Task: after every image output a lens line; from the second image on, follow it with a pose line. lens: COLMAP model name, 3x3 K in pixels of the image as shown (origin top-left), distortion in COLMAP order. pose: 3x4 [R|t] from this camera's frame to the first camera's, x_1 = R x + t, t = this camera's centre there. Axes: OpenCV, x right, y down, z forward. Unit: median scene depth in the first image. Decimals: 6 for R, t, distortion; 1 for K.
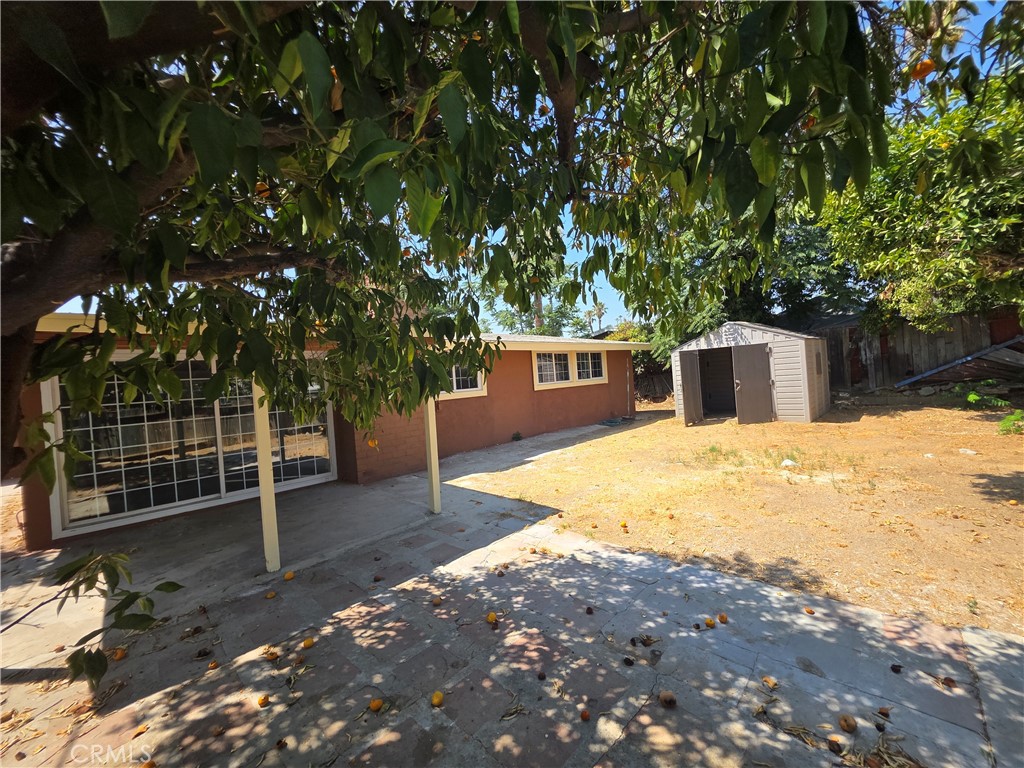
lens RADIAL K [[410.6, 0, 508.4], [0, 410.6, 384.1], [0, 0, 1]] dist [0.000660, -0.000584]
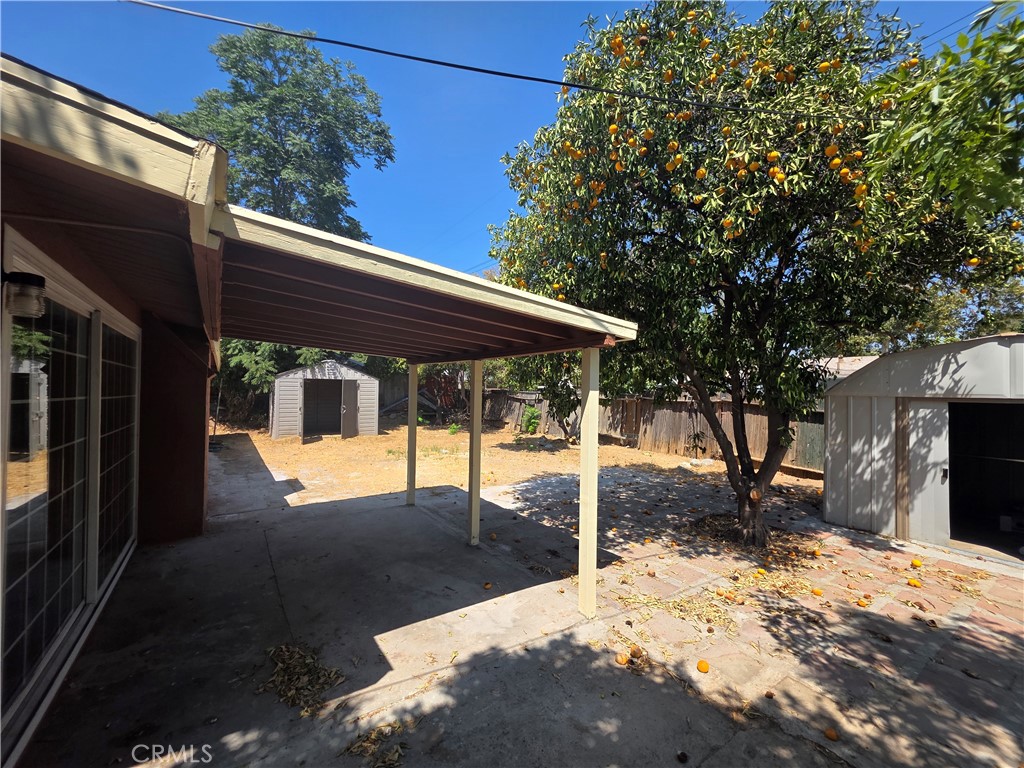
lens RADIAL K [[410.6, 0, 511.2], [0, 410.6, 387.0], [0, 0, 1]] dist [0.000660, -0.000584]
pose [[0.157474, 0.081882, 0.984123, -1.960975], [-0.008458, 0.996632, -0.081570, 0.099181], [-0.987487, 0.004522, 0.157636, 0.772068]]
